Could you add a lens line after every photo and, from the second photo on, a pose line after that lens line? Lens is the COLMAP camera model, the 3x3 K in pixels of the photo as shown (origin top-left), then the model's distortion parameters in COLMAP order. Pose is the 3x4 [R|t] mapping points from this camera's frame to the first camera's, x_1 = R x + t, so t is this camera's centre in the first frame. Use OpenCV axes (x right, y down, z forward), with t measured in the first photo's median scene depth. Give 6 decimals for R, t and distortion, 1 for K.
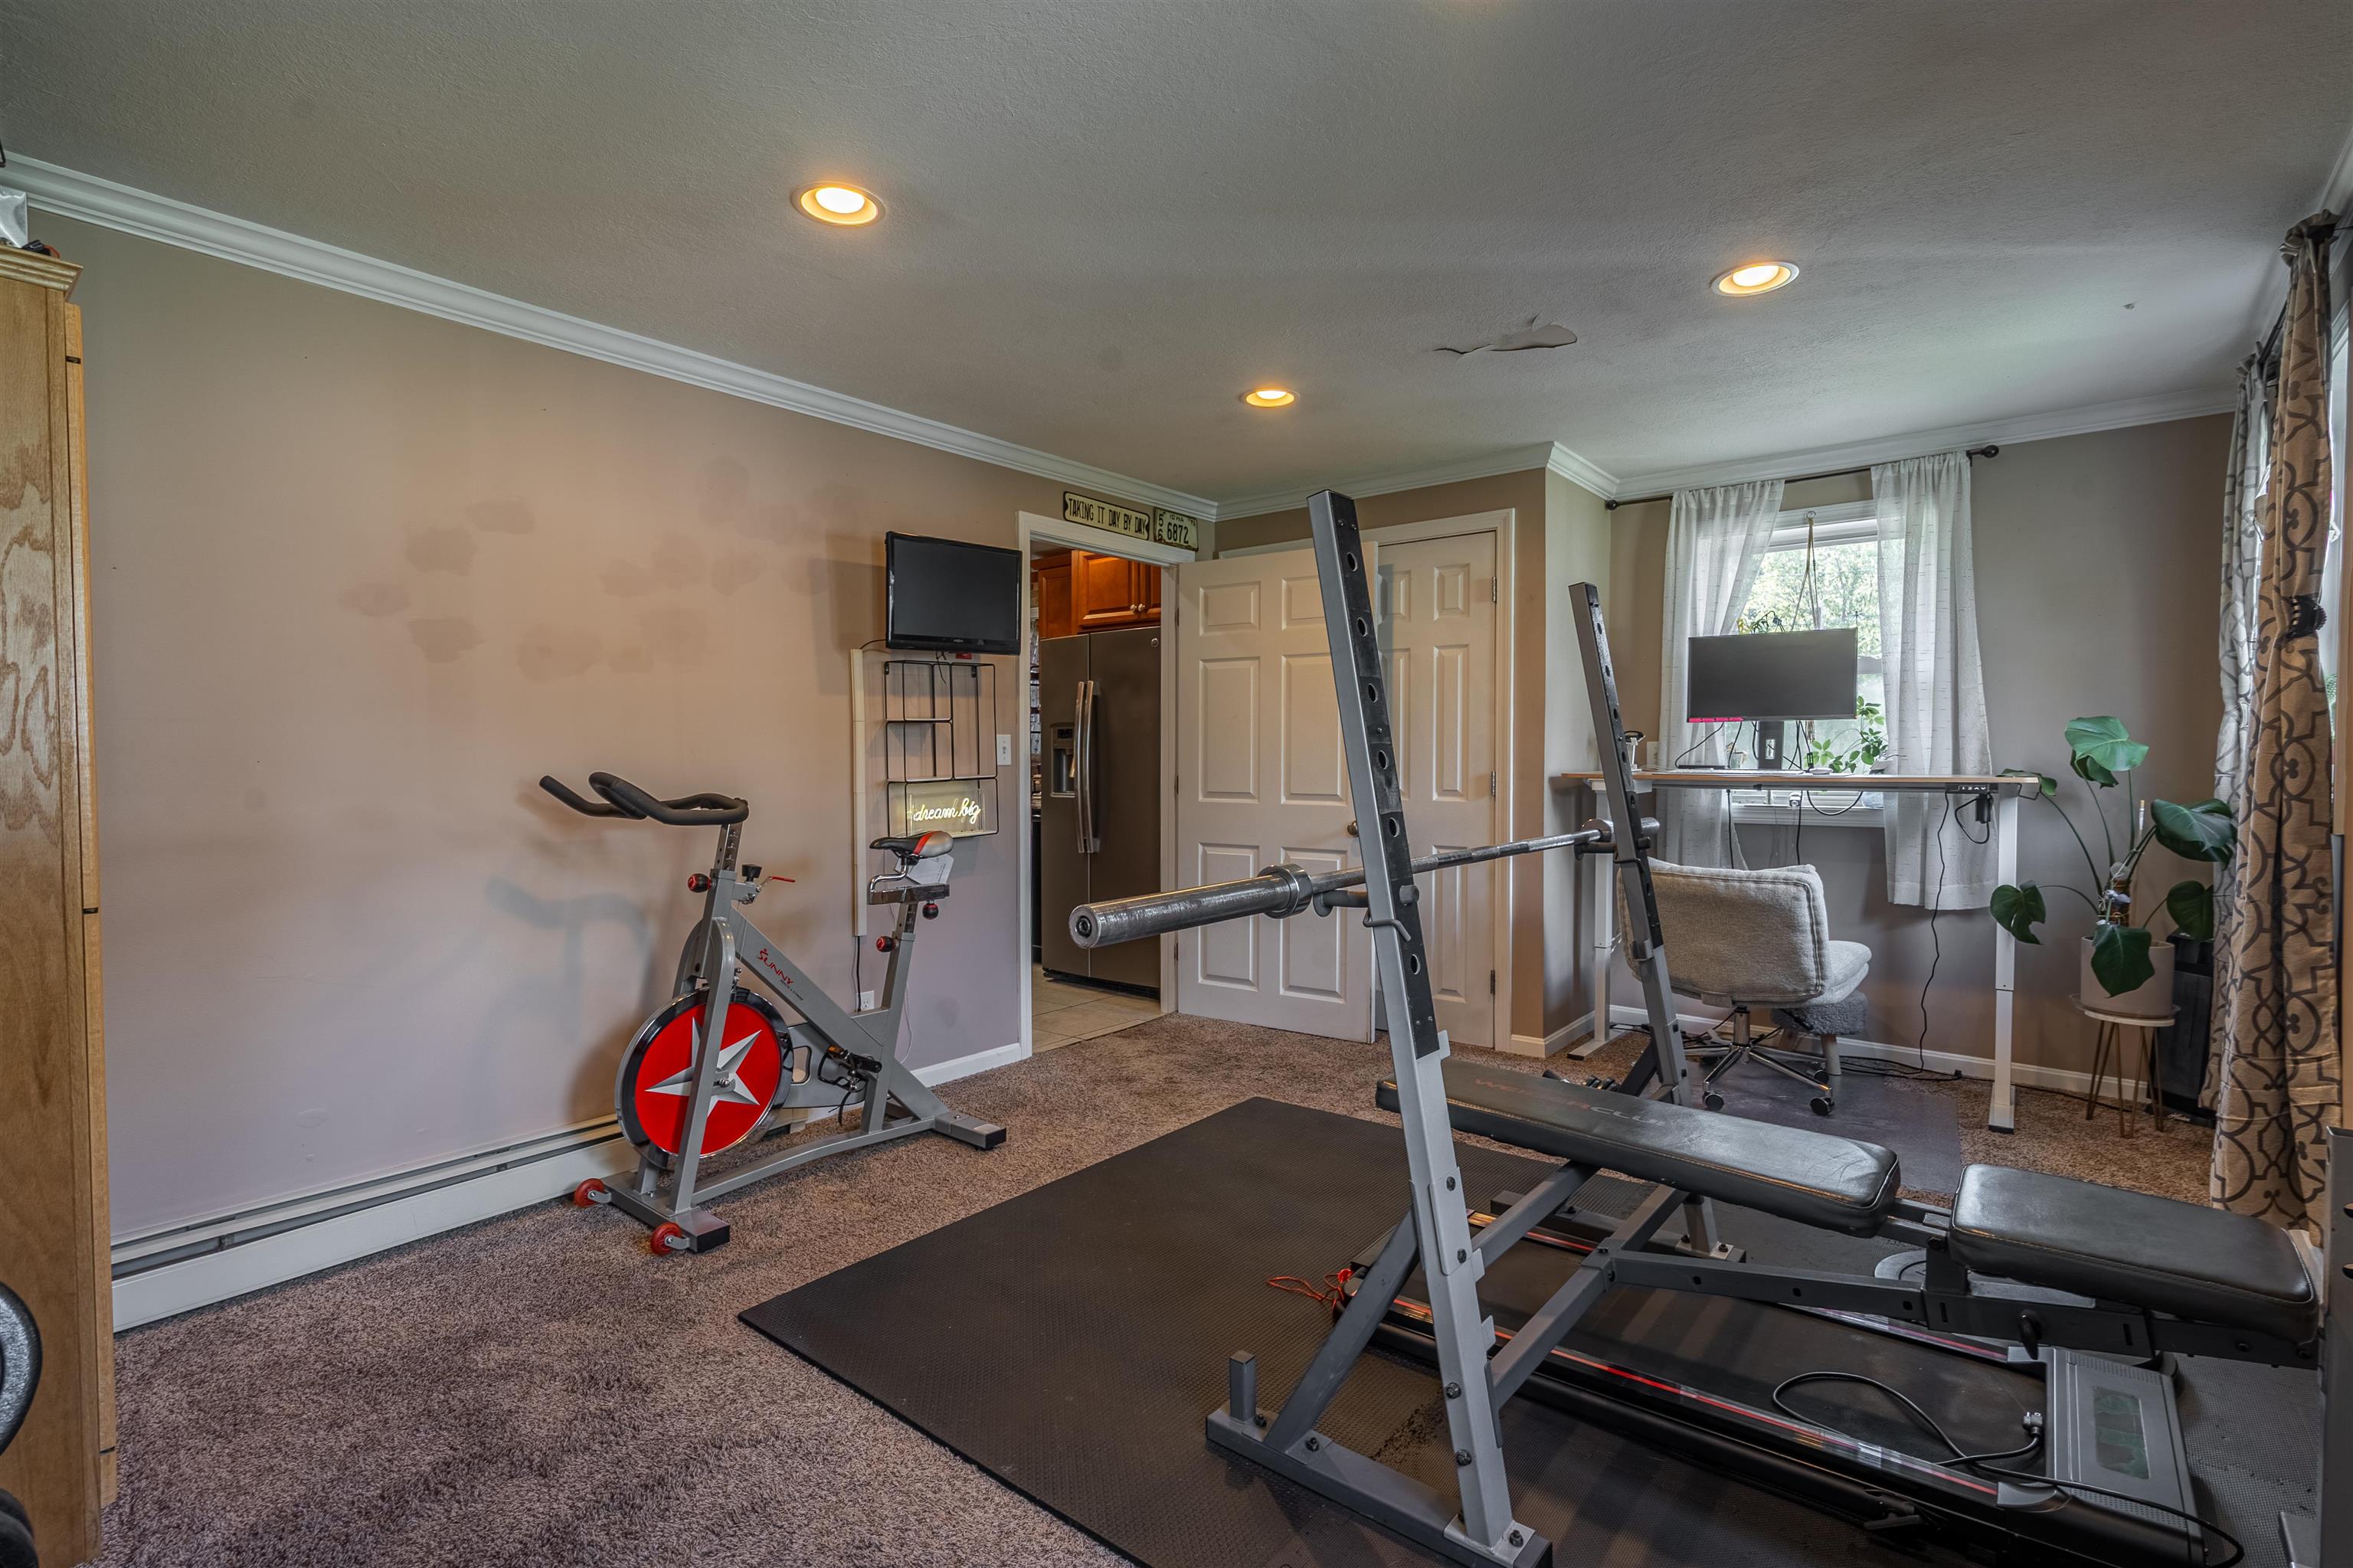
lens RADIAL K [[1100.2, 0, 1183.6], [0, 1100.2, 792.5], [0, 0, 1]] dist [-0.002481, 0.001275]
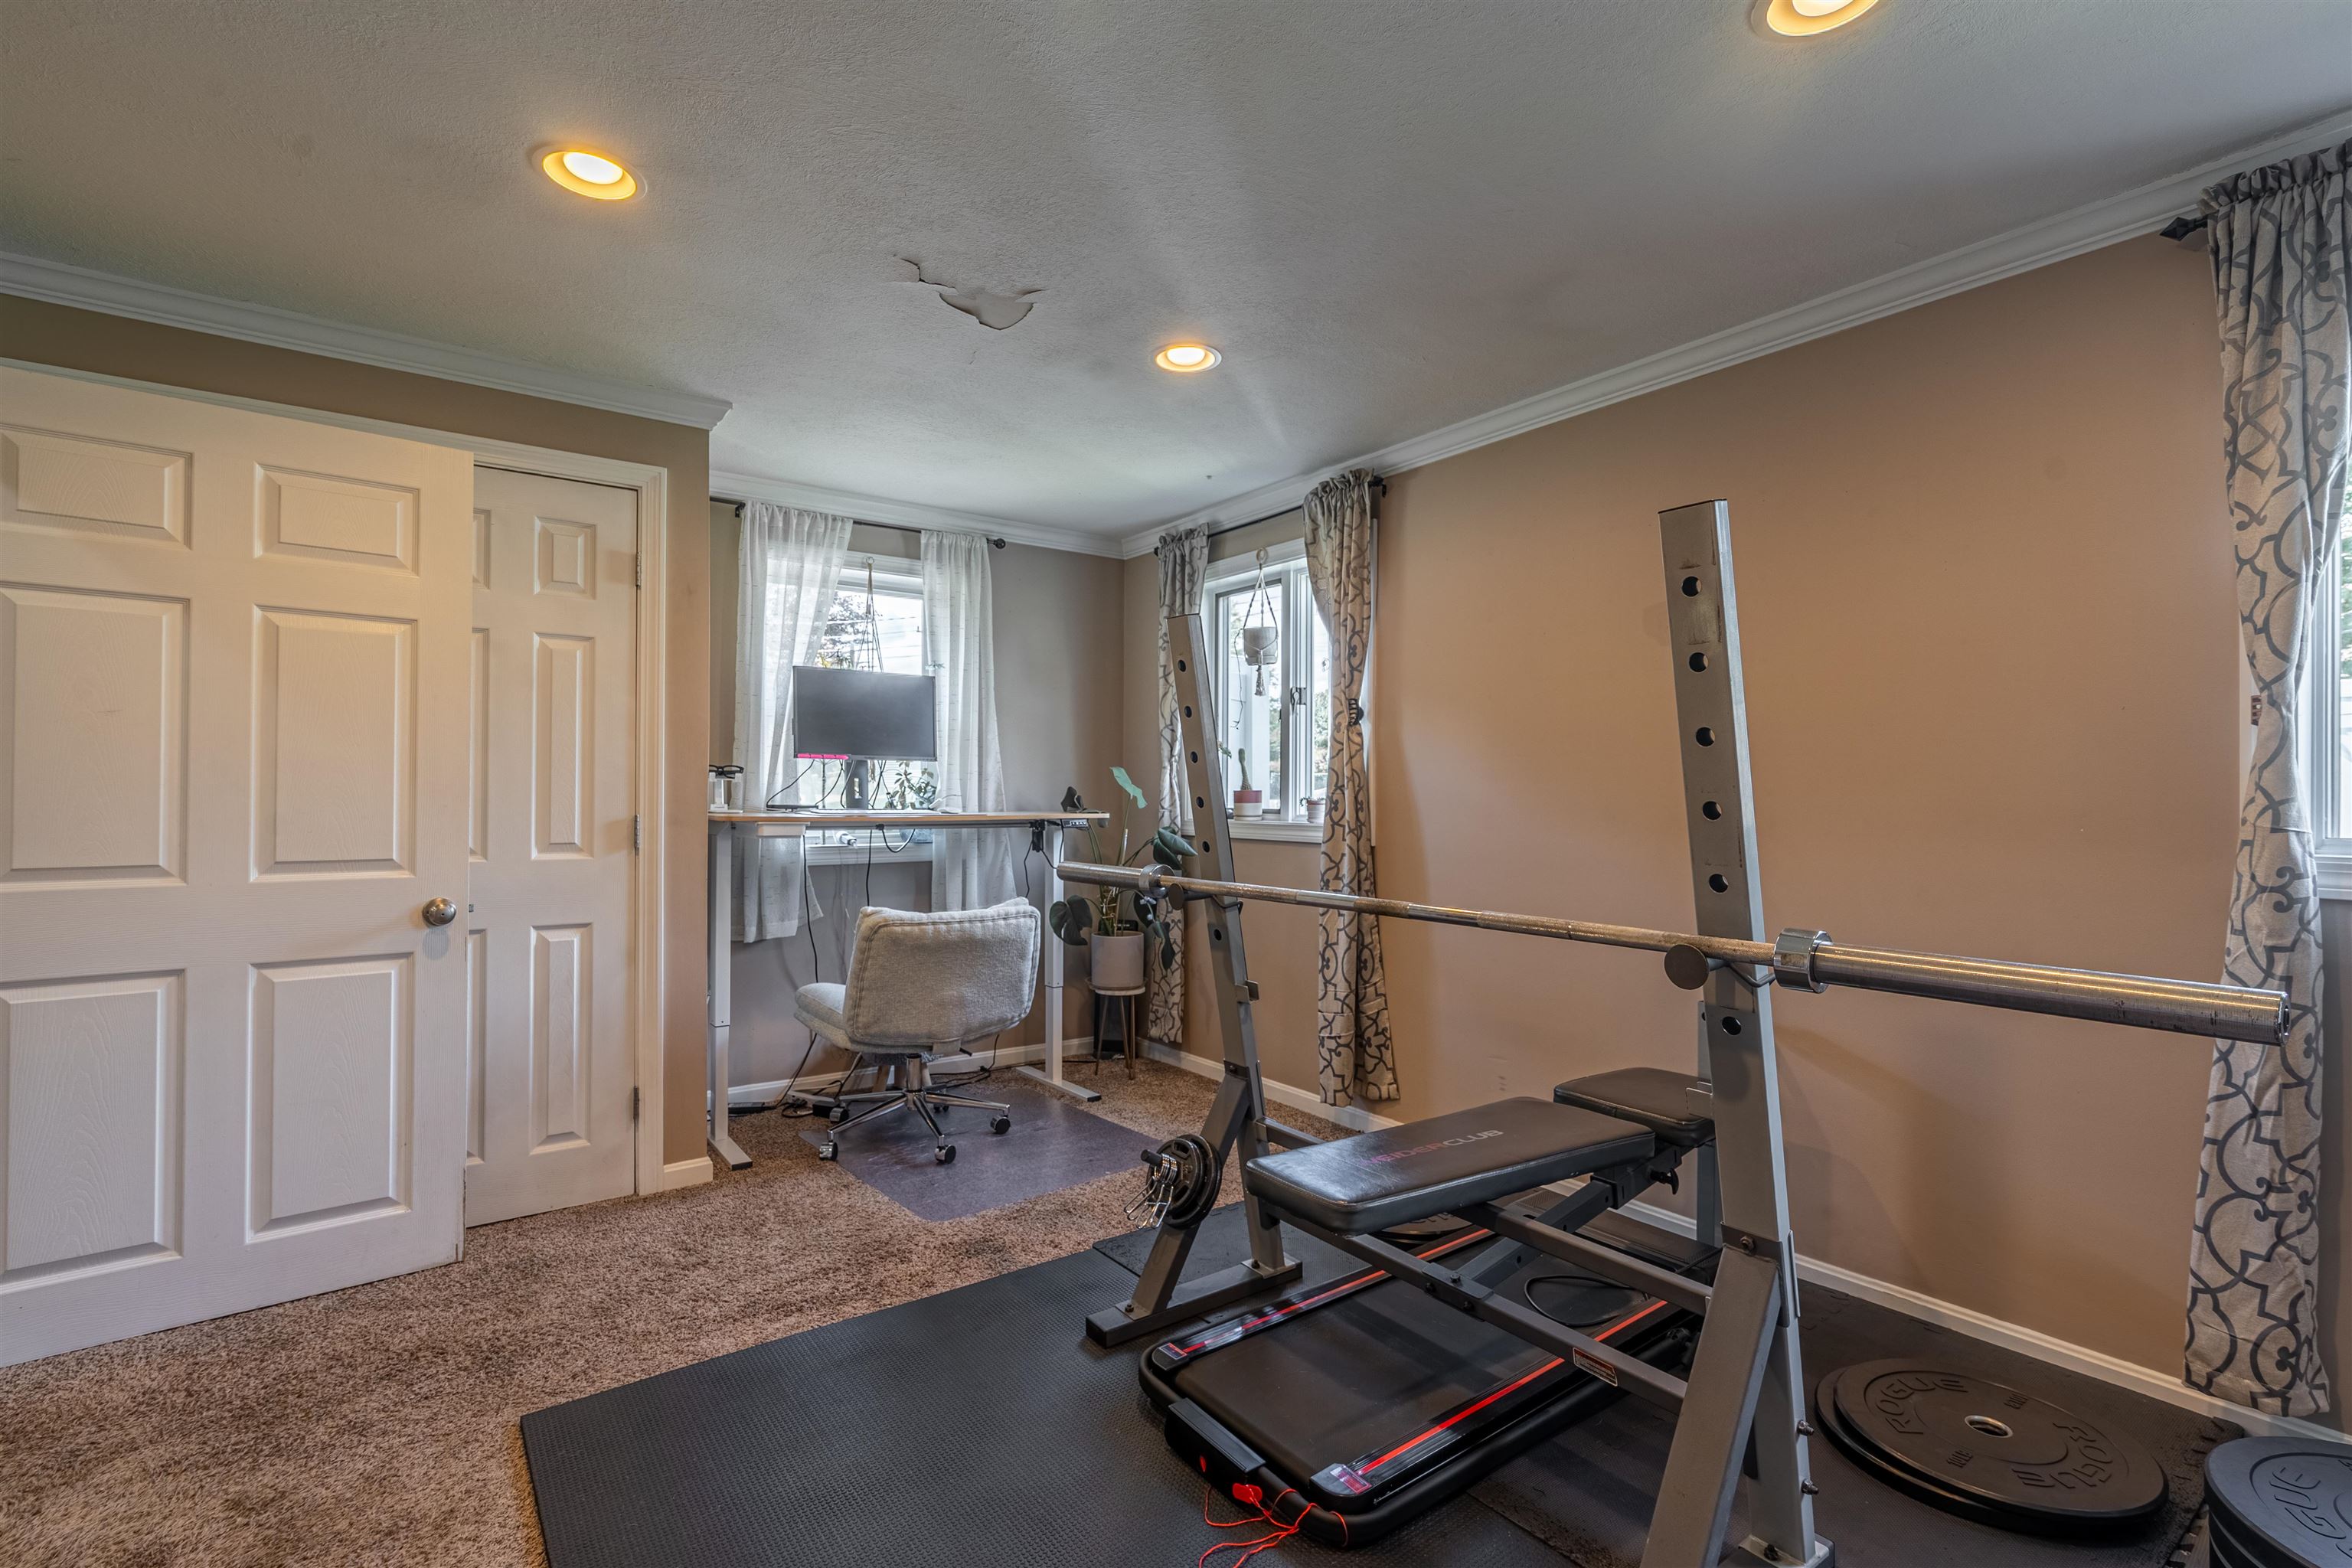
lens RADIAL K [[1073.4, 0, 1168.0], [0, 1073.4, 792.5], [0, 0, 1]] dist [-0.001474, 0.000592]
pose [[0.263741, 0.004794, 0.964582, -0.325463], [0.026839, 0.999564, -0.012306, -0.016387], [-0.964220, 0.029134, 0.263497, 0.480368]]
